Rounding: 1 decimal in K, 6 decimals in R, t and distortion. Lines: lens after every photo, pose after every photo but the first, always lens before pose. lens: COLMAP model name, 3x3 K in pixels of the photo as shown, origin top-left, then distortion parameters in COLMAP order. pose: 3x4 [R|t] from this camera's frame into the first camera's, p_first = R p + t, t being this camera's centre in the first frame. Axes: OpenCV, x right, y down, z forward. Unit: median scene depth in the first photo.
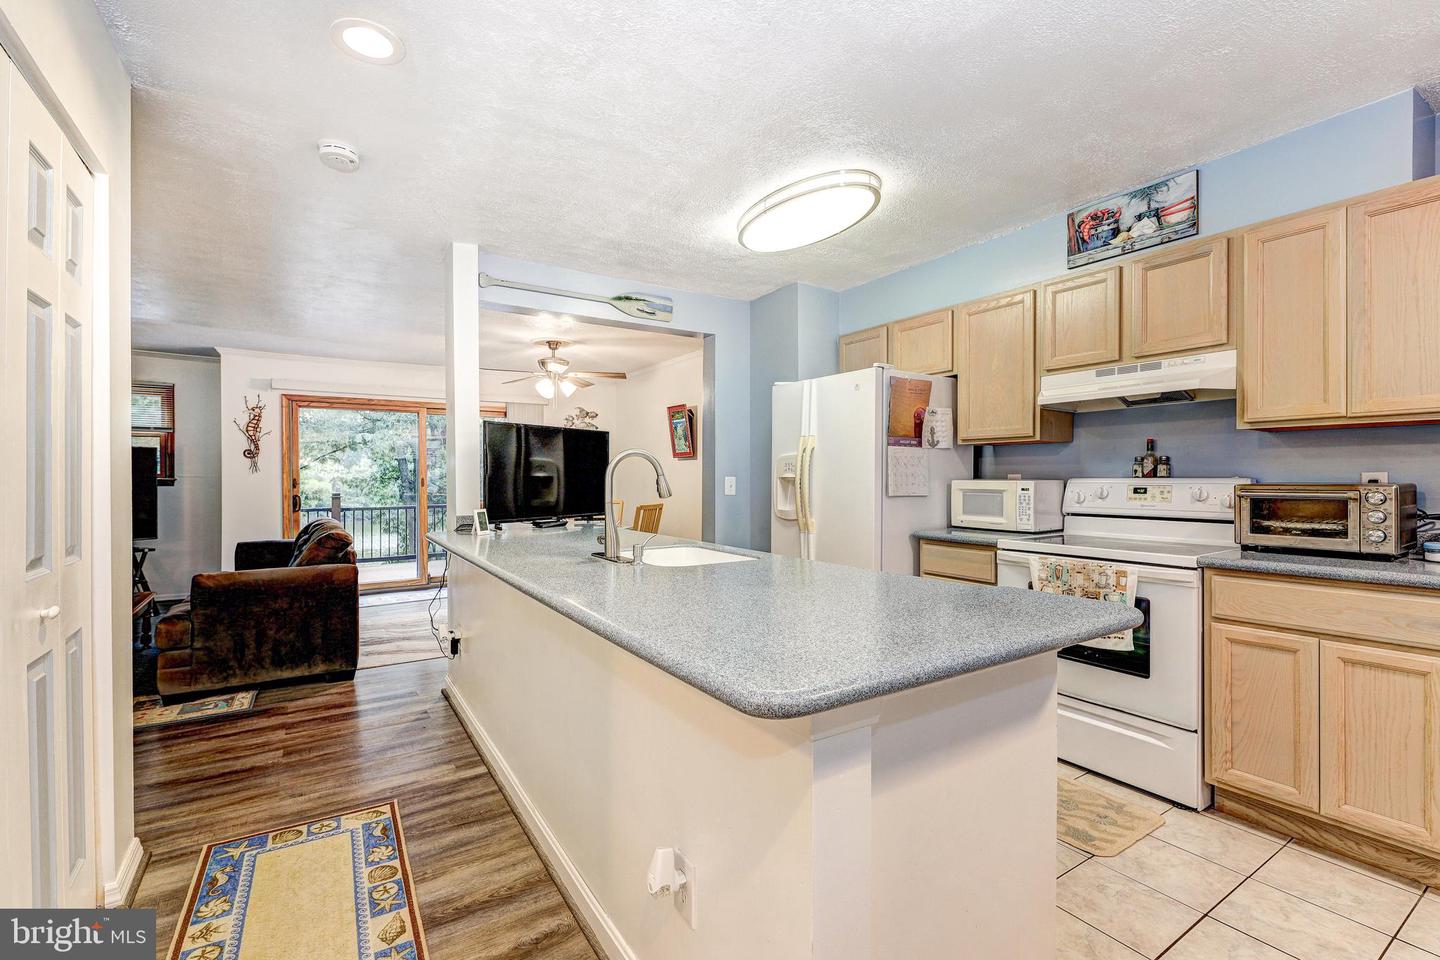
lens RADIAL K [[631.0, 0, 715.8], [0, 631.0, 480.3], [0, 0, 1]] dist [0.009664, -0.006096]
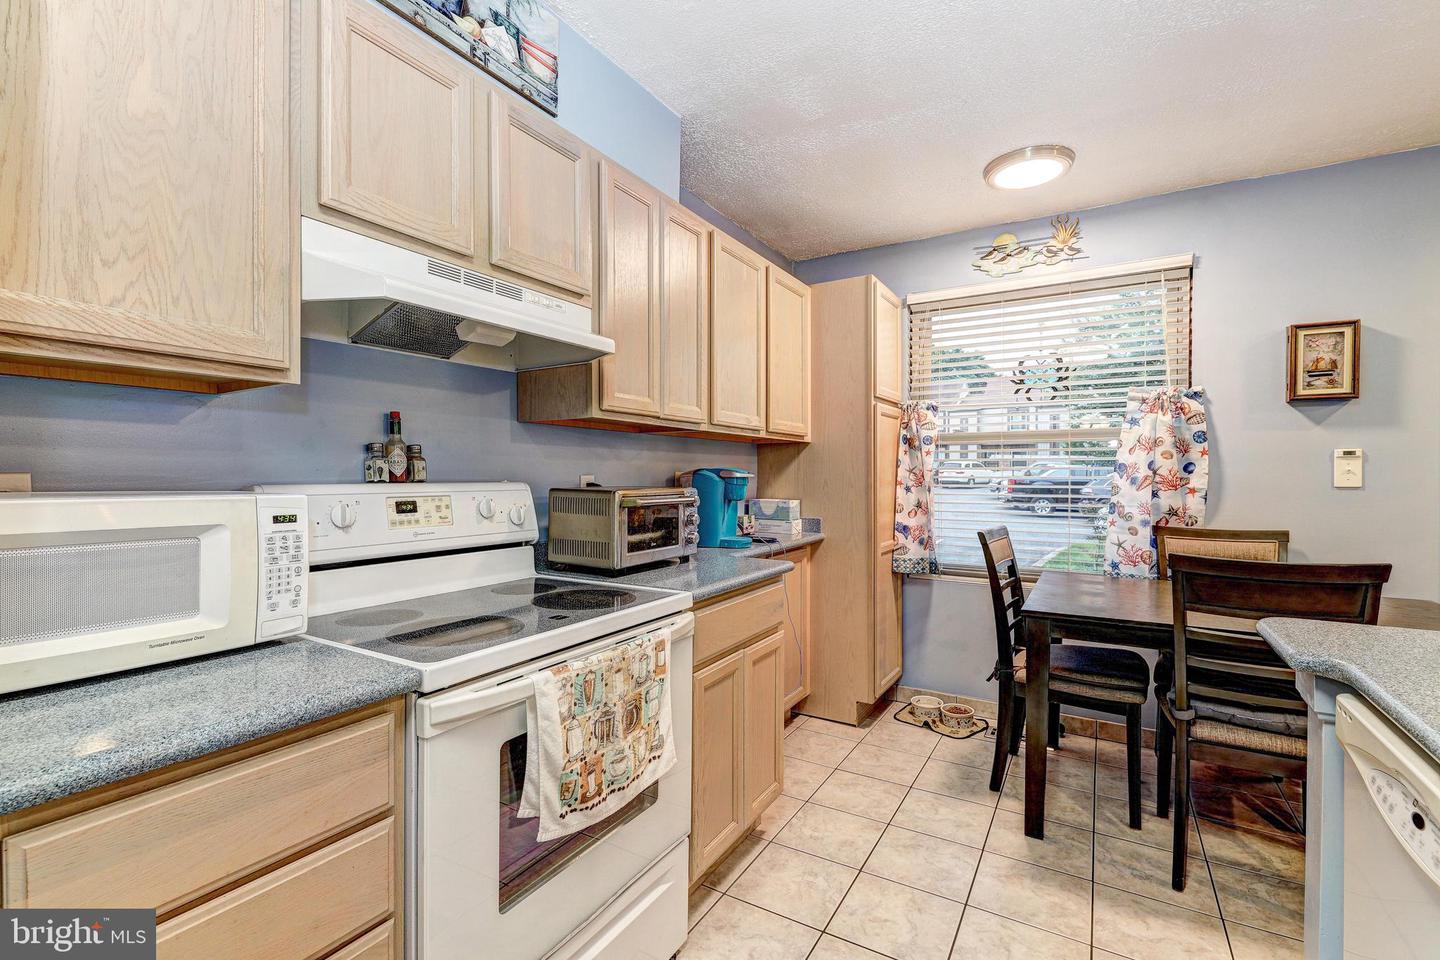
lens RADIAL K [[641.1, 0, 713.7], [0, 641.1, 479.5], [0, 0, 1]] dist [0.000064, -0.000070]
pose [[-0.439946, -0.004150, 0.898014, 0.081467], [0.004530, 0.999966, 0.006841, -0.011109], [-0.898013, 0.007077, -0.439913, 1.183322]]
